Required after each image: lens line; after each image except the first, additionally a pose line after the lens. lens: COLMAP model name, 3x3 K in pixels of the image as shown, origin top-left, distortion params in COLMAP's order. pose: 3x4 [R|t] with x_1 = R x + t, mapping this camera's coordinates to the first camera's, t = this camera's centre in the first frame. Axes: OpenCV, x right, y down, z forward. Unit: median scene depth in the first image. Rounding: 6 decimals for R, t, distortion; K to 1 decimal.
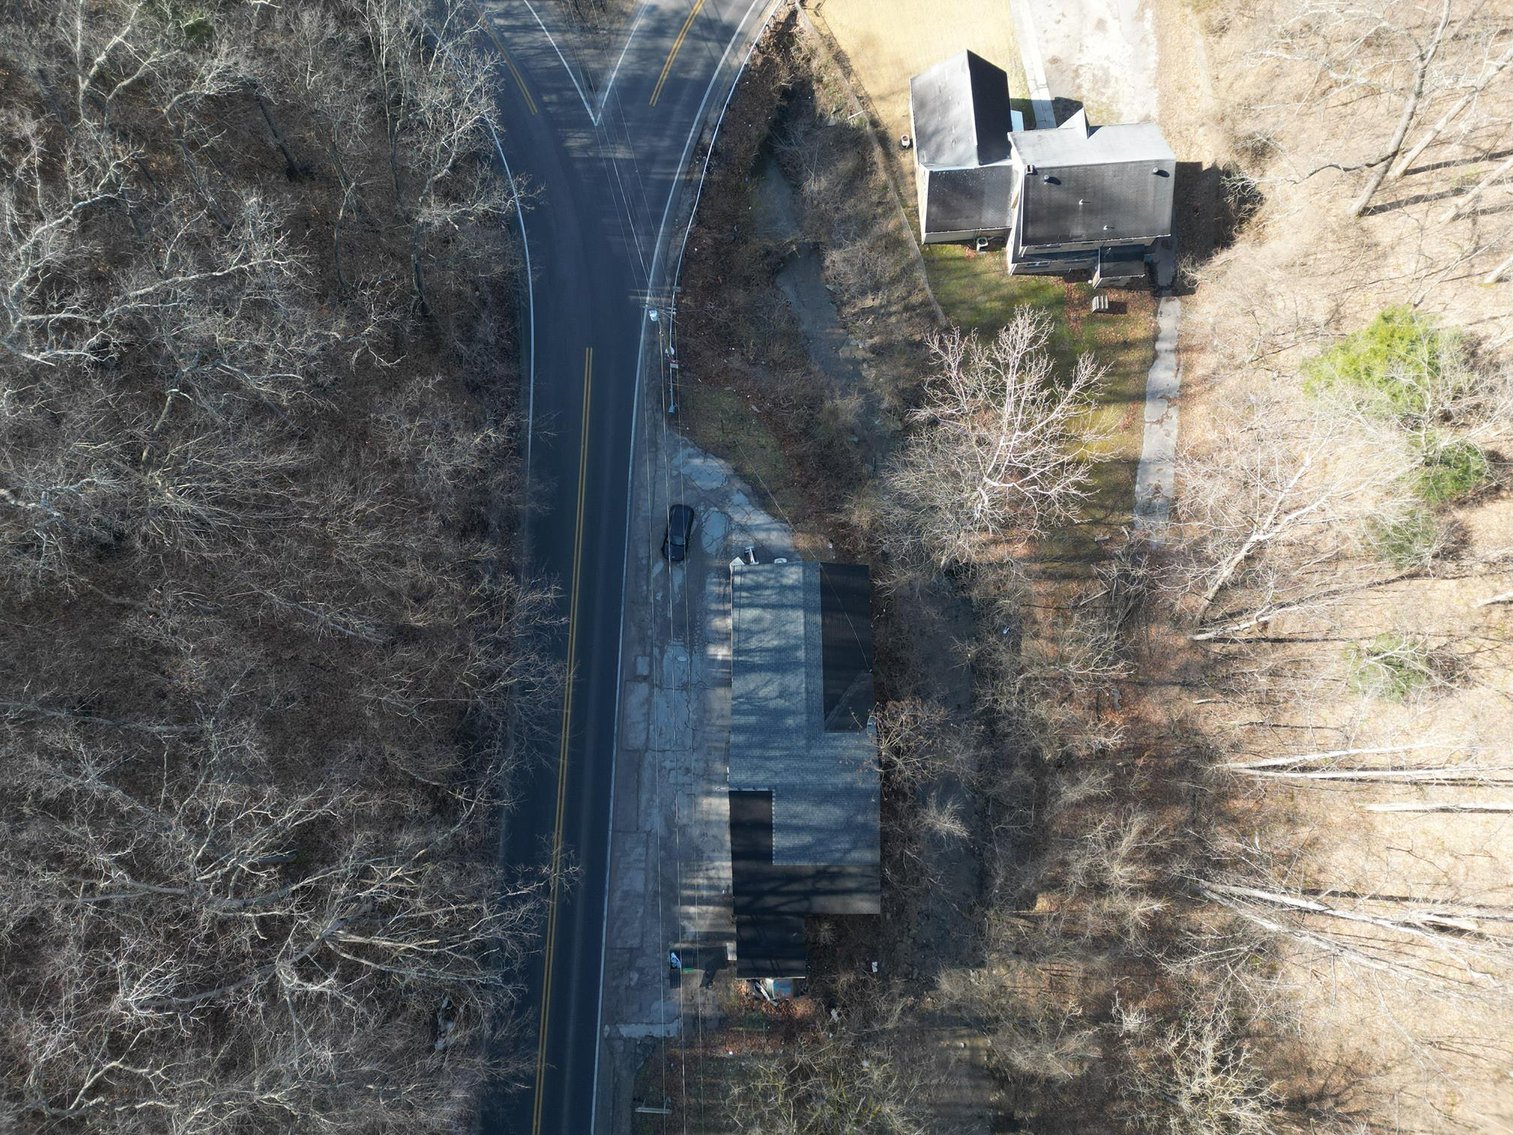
lens RADIAL K [[1042.7, 0, 752.6], [0, 1042.7, 573.1], [0, 0, 1]] dist [0.065102, -0.048715]
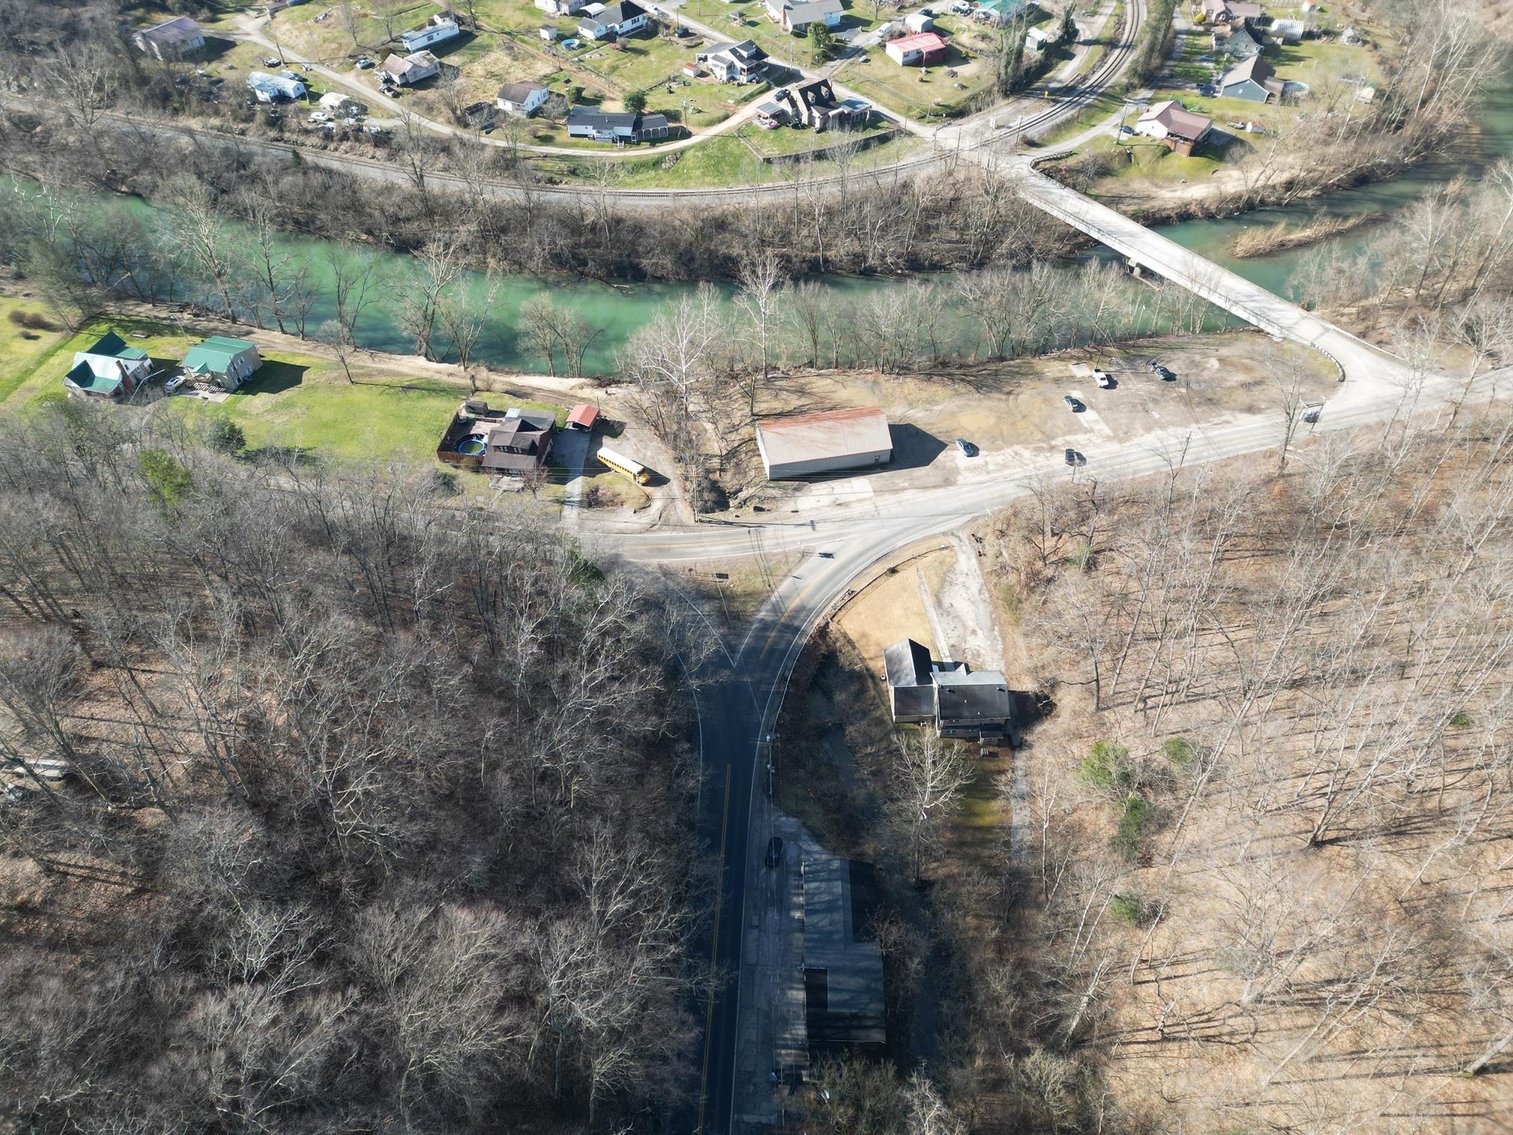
lens RADIAL K [[1042.7, 0, 750.0], [0, 1042.7, 561.6], [0, 0, 1]] dist [0.065102, -0.048715]
pose [[0.999693, 0.018490, -0.016483, -0.092310], [-0.024447, 0.843721, -0.536225, 0.537847], [0.003992, 0.536464, 0.843914, -0.910001]]
